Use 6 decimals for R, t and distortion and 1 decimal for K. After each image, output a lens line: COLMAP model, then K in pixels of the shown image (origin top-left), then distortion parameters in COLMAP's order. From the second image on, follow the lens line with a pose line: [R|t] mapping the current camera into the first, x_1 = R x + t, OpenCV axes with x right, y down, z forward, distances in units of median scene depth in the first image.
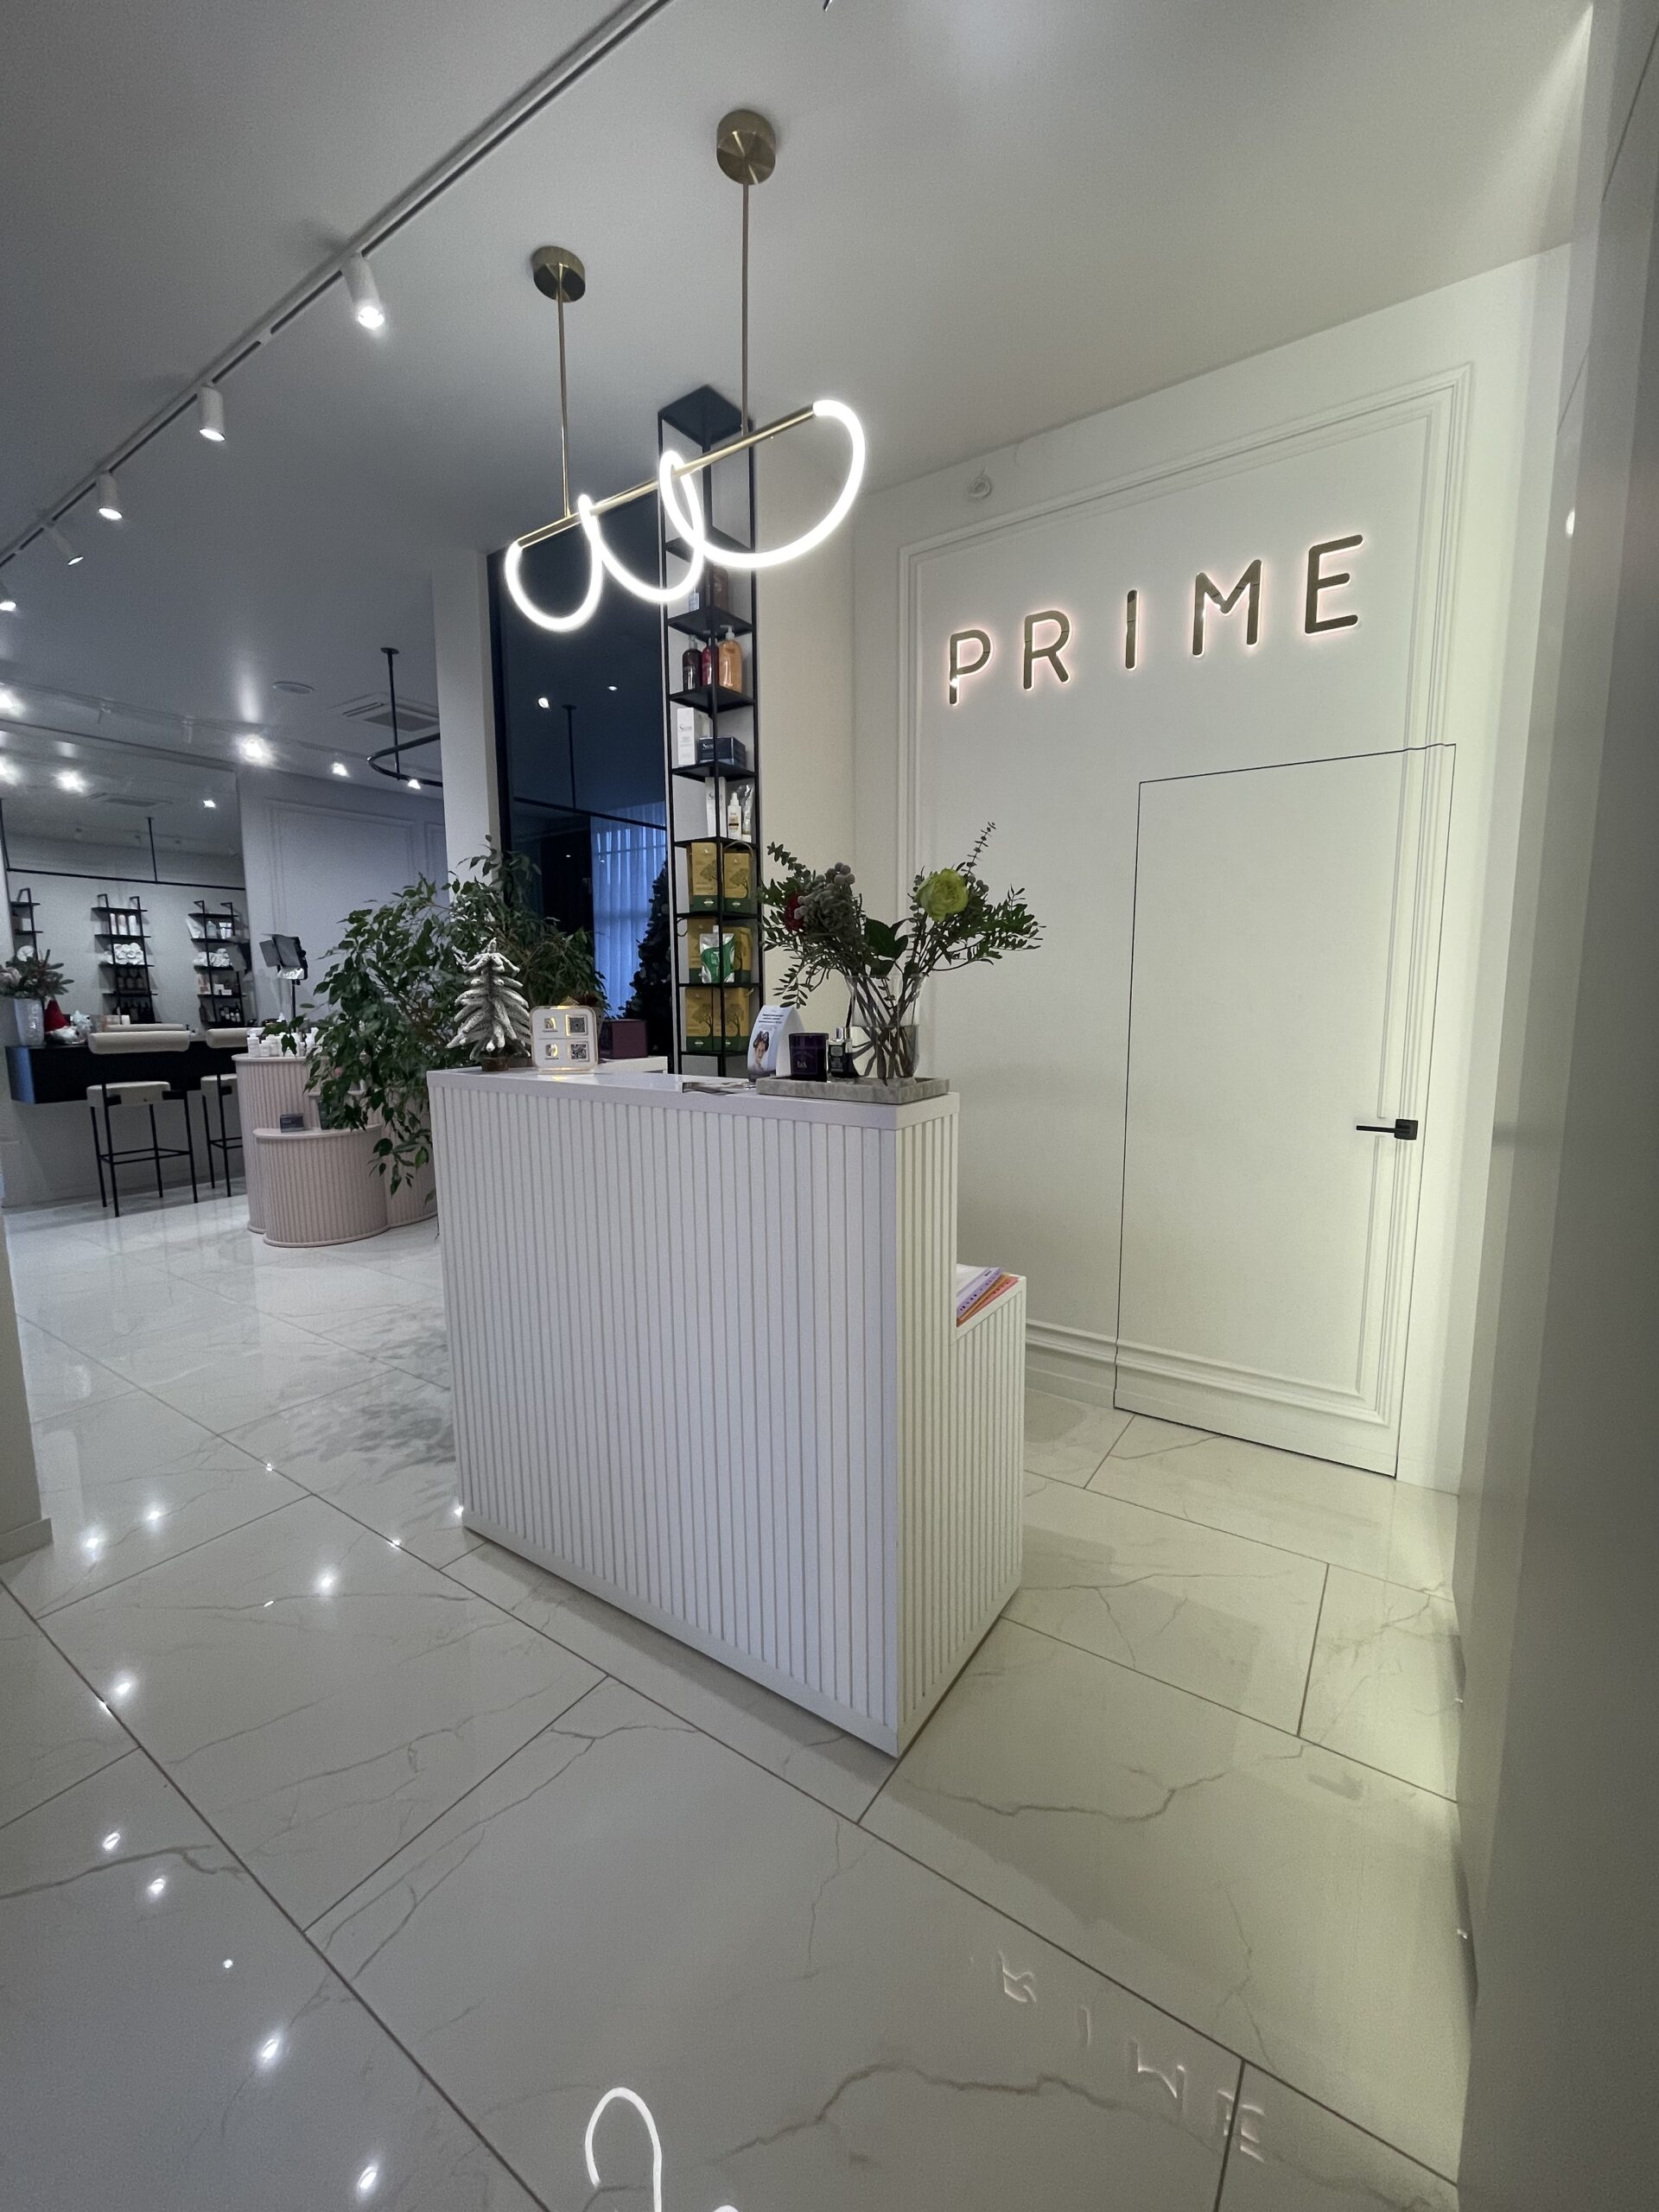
lens RADIAL K [[891.1, 0, 825.4], [0, 891.1, 1106.1], [0, 0, 1]] dist [-0.002481, -0.001376]
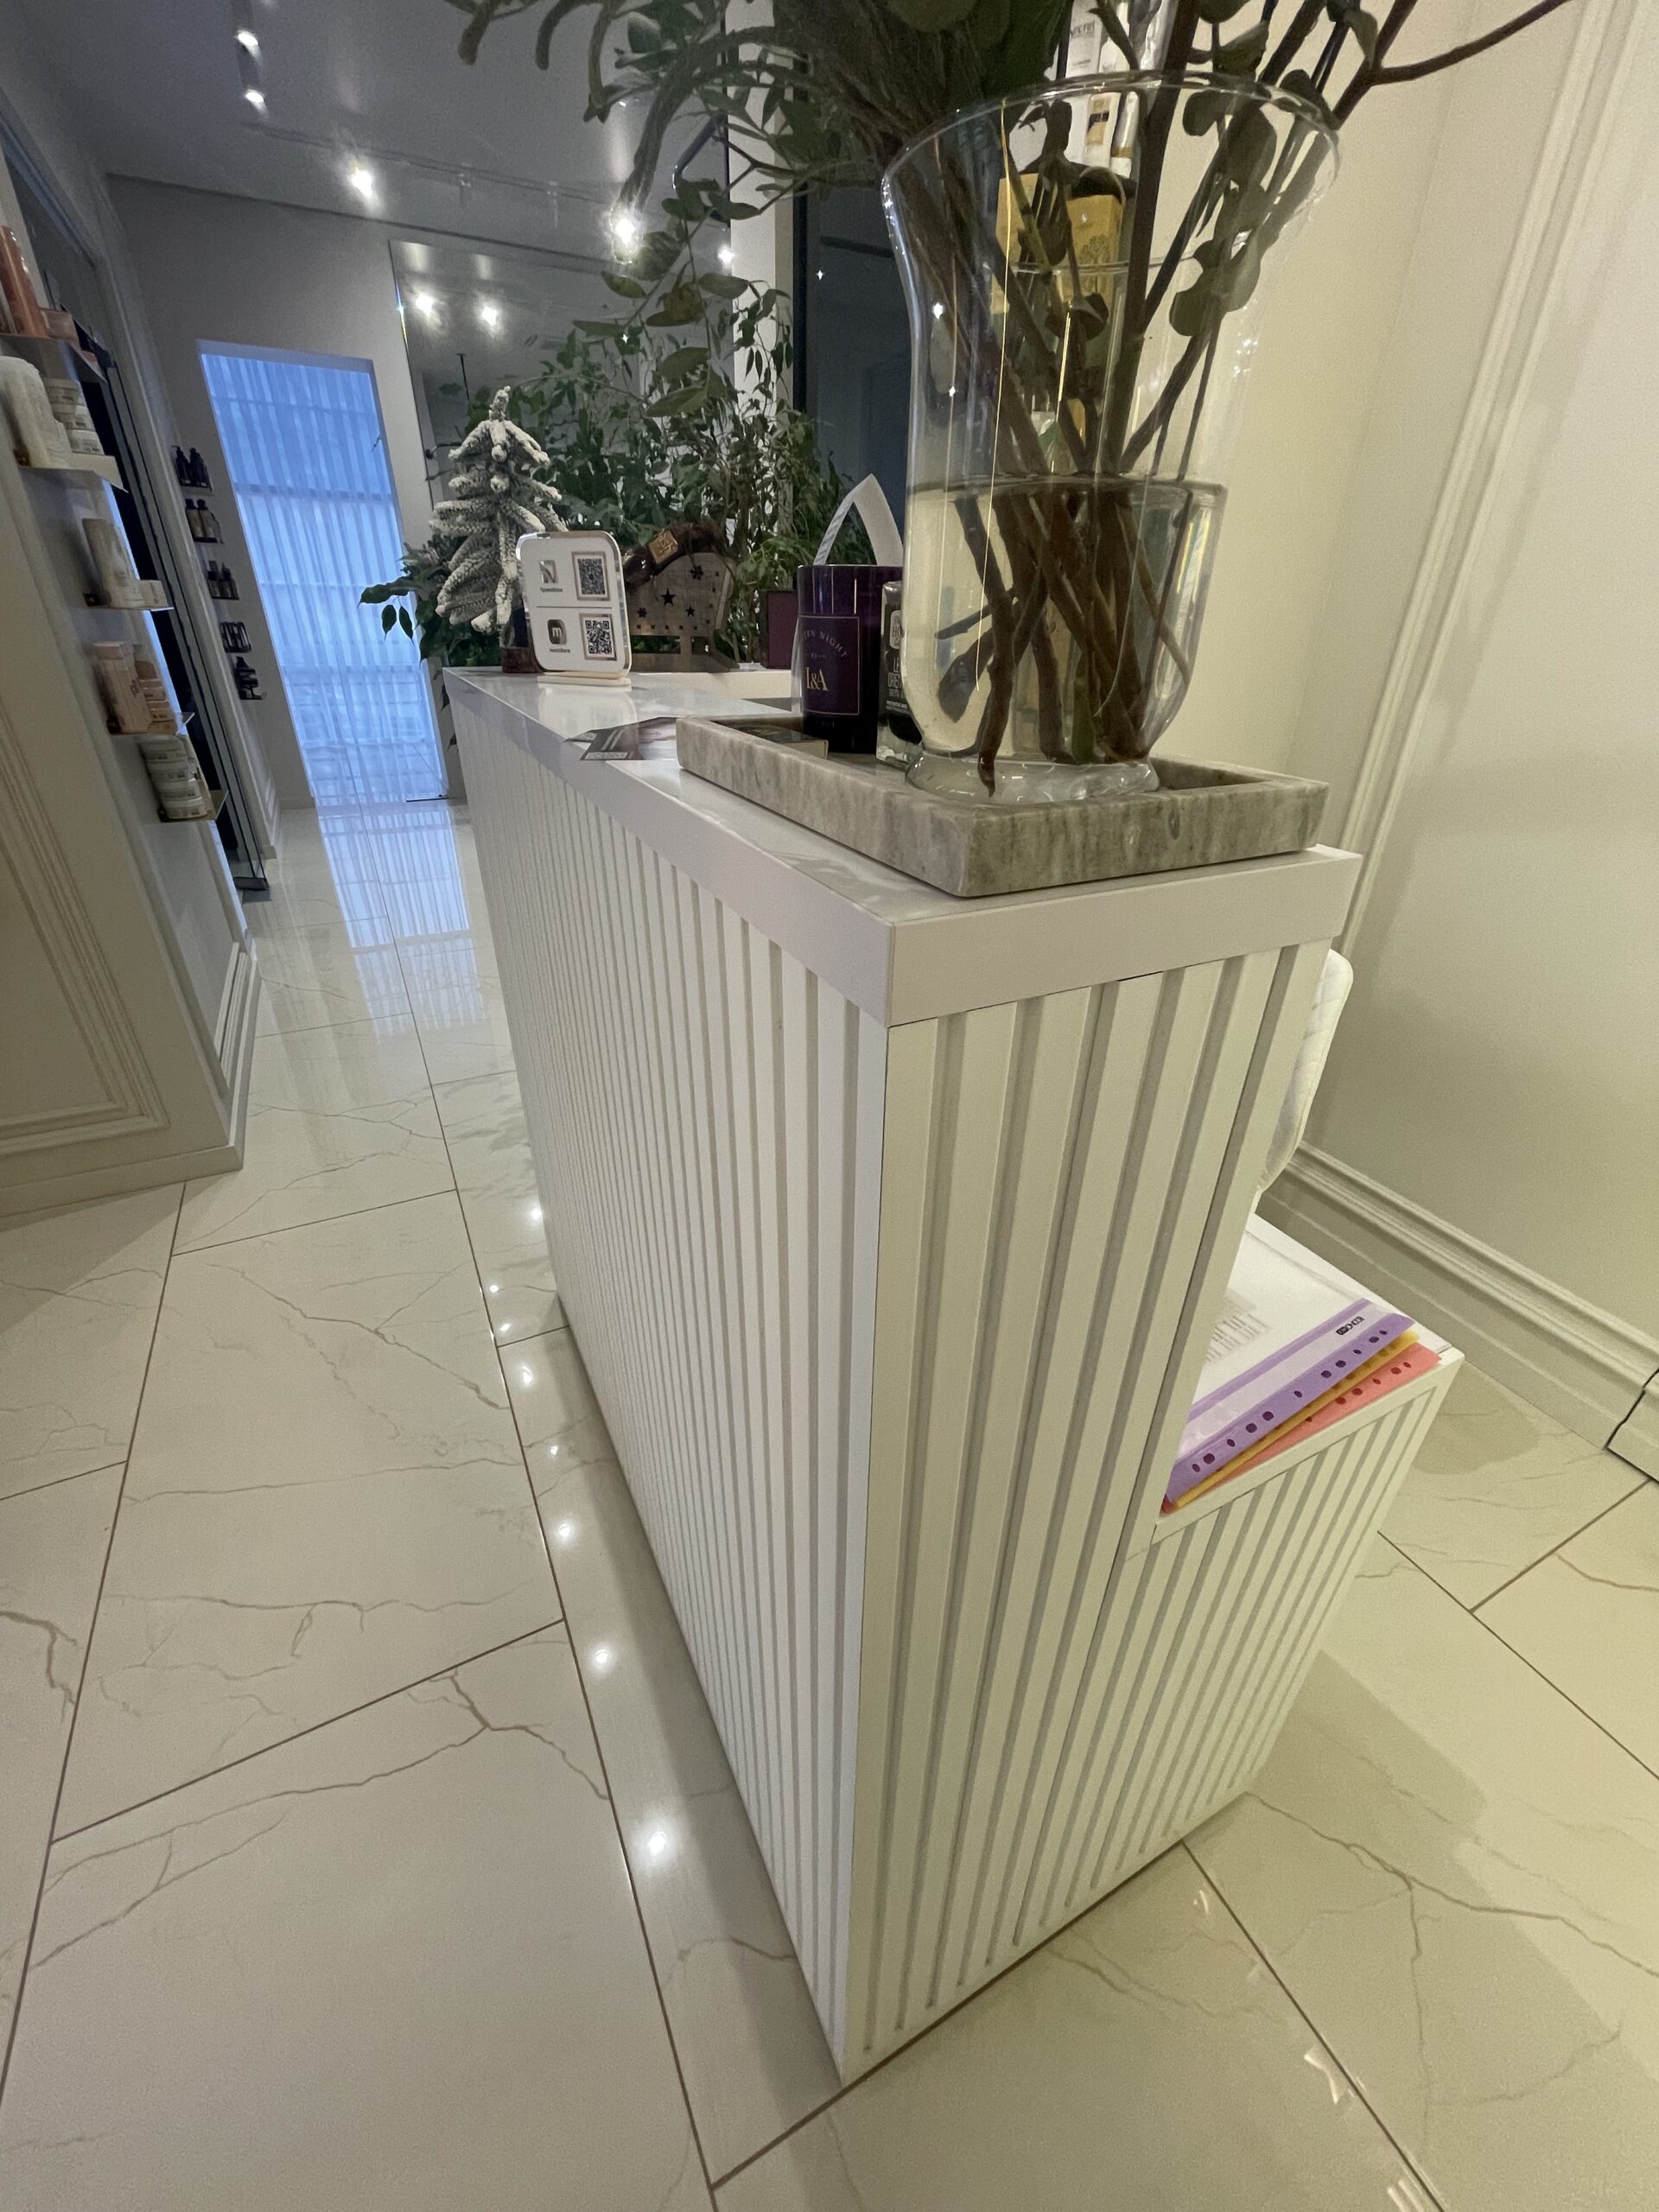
lens RADIAL K [[891.1, 0, 818.7], [0, 891.1, 1108.6], [0, 0, 1]] dist [-0.002481, -0.001376]
pose [[0.875123, 0.256404, -0.410385, 0.108524], [-0.083681, 0.915490, 0.393542, -0.025730], [0.476609, -0.310056, 0.822623, 0.565276]]
